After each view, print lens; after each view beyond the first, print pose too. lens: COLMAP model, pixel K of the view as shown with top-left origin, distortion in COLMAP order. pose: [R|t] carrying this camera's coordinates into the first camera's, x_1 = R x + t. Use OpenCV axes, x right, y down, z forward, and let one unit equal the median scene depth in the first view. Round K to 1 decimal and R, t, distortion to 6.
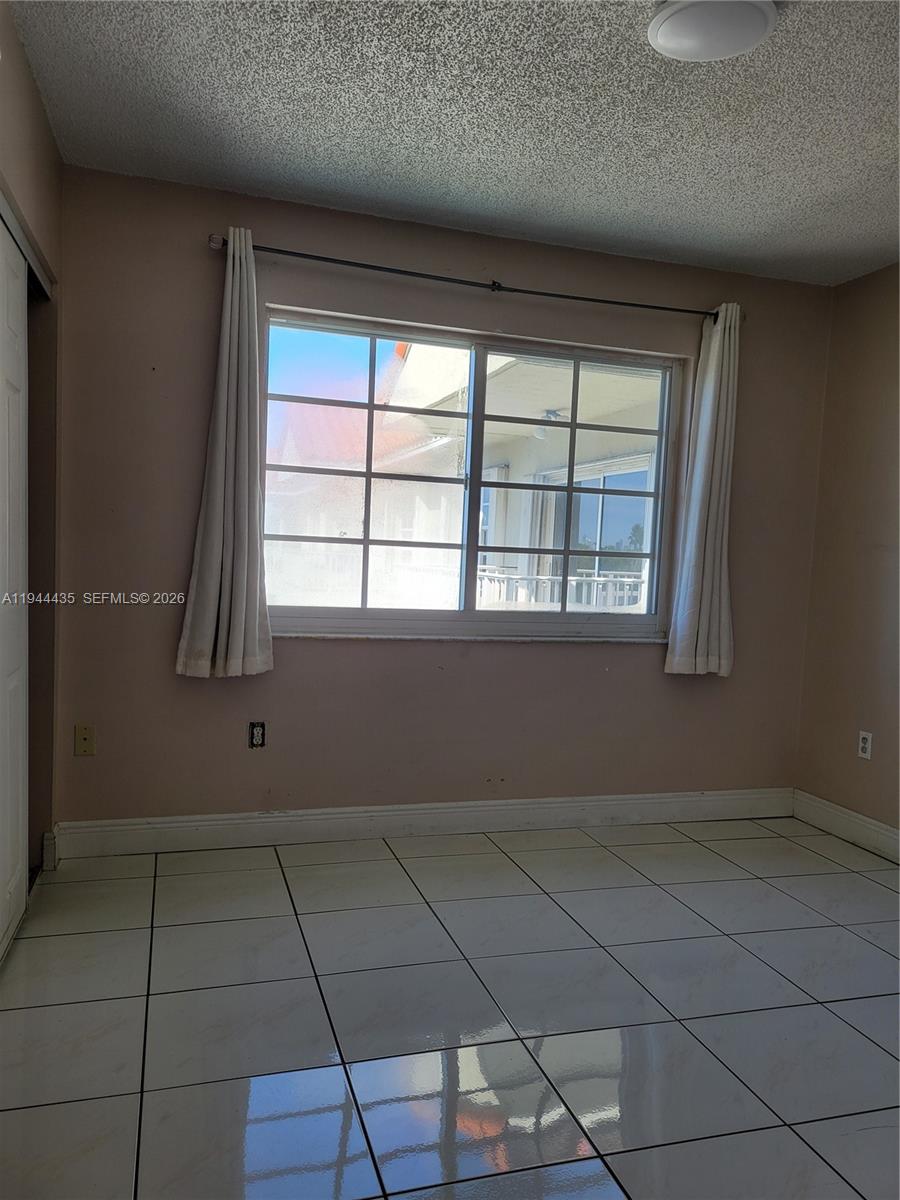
lens RADIAL K [[902.9, 0, 450.0], [0, 902.9, 600.0], [0, 0, 1]] dist [0.068939, -0.060245]
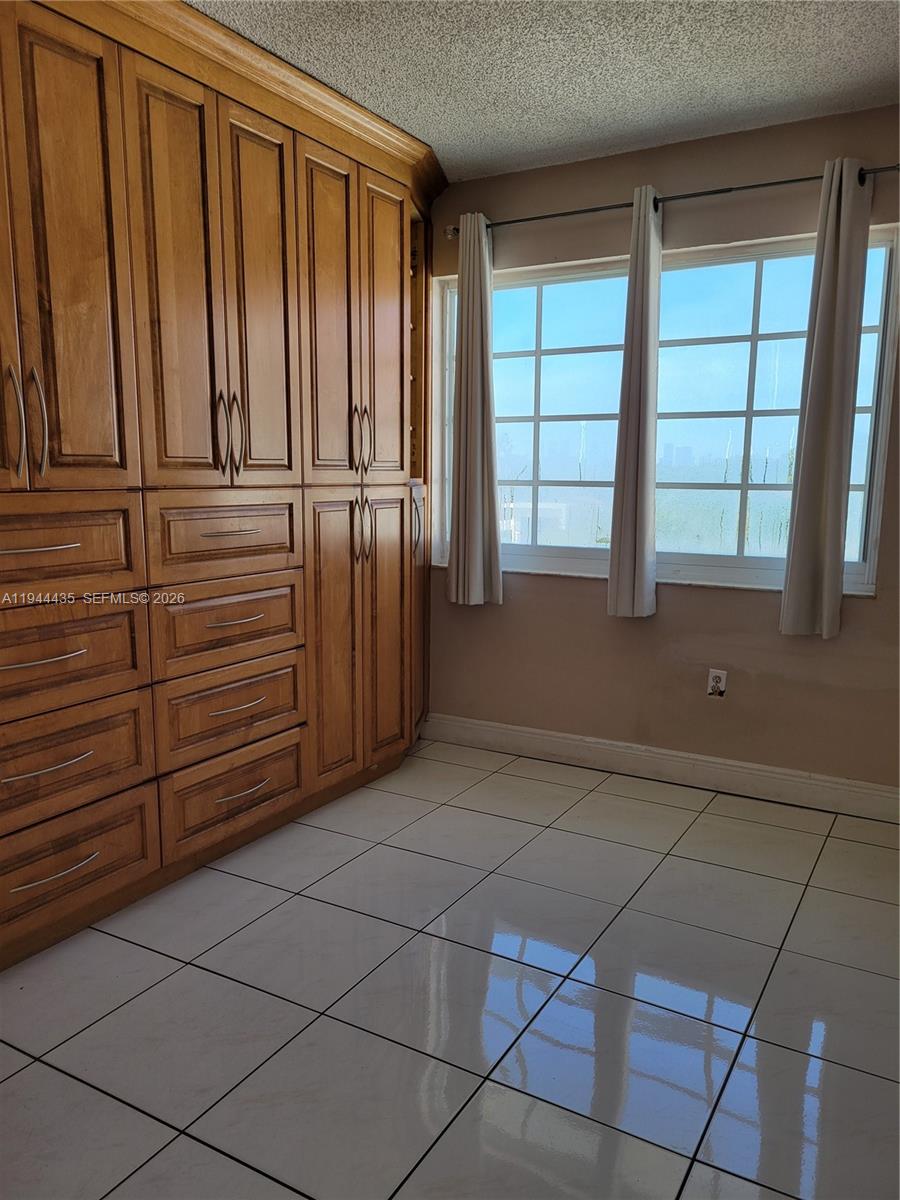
lens RADIAL K [[900.7, 0, 449.8], [0, 900.7, 614.9], [0, 0, 1]] dist [0.052819, -0.000646]
pose [[0.667554, 0.071463, -0.741124, 0.638640], [-0.026948, 0.997050, 0.071867, 0.016710], [0.744073, -0.028004, 0.667511, 0.206304]]
